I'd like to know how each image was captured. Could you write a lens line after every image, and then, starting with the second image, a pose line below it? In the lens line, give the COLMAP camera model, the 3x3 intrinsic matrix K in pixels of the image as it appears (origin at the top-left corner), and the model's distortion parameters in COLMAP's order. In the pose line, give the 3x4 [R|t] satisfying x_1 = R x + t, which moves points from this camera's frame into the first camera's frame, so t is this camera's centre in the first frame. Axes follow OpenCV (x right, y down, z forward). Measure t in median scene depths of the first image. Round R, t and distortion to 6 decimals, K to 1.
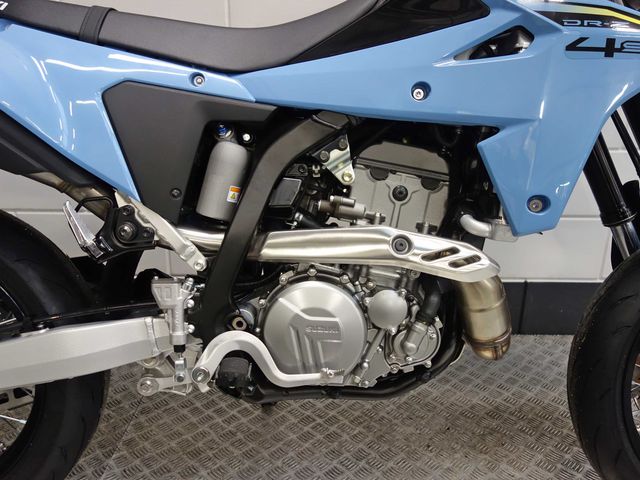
lens RADIAL K [[564.6, 0, 319.8], [0, 564.6, 233.3], [0, 0, 1]] dist [0.012451, 0.001102]
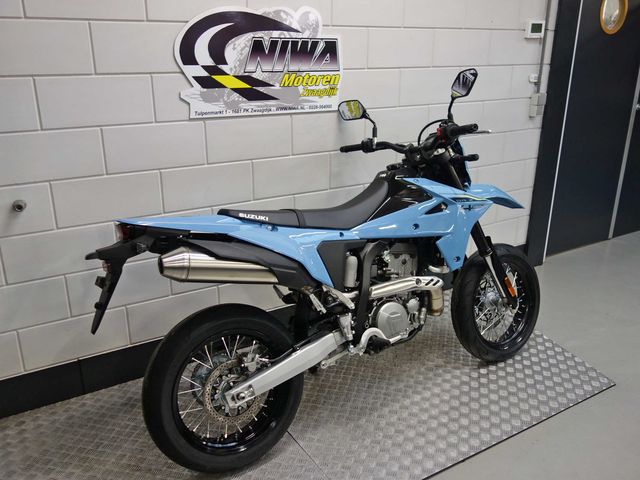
lens RADIAL K [[564.2, 0, 323.2], [0, 564.2, 240.3], [0, 0, 1]] dist [0.010223, -0.014626]
pose [[0.847217, -0.180069, 0.499798, -1.525231], [0.168168, 0.983326, 0.069211, -0.430181], [-0.503927, 0.025413, 0.863373, -1.111301]]
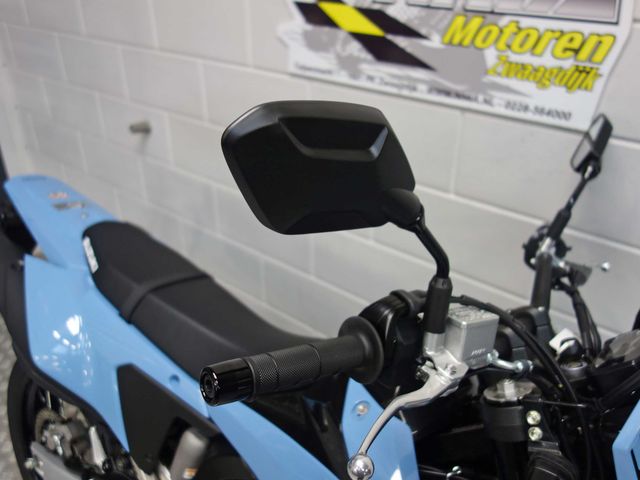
lens RADIAL K [[564.2, 0, 323.2], [0, 564.2, 240.3], [0, 0, 1]] dist [0.010223, -0.014626]
pose [[0.764978, 0.297394, -0.571284, 0.591249], [-0.193761, 0.952184, 0.236224, -0.872950], [0.614220, -0.070014, 0.786023, 0.289620]]
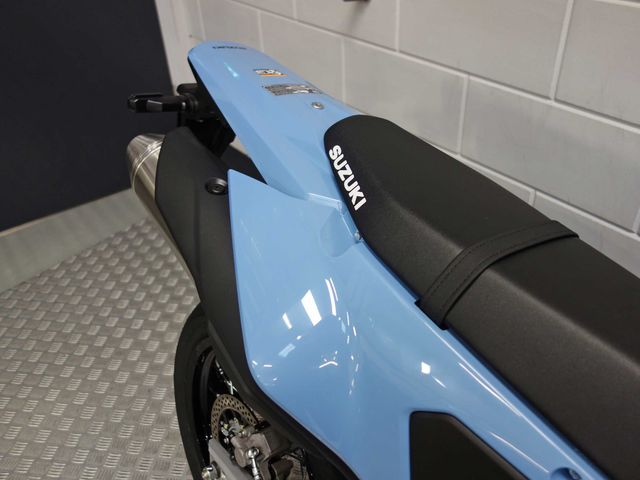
lens RADIAL K [[564.2, 0, 323.2], [0, 564.2, 240.3], [0, 0, 1]] dist [0.010223, -0.014626]
pose [[0.600658, 0.434714, -0.670995, -0.098635], [-0.204594, 0.894892, 0.396623, -0.618557], [0.772886, -0.100953, 0.626463, 0.526172]]
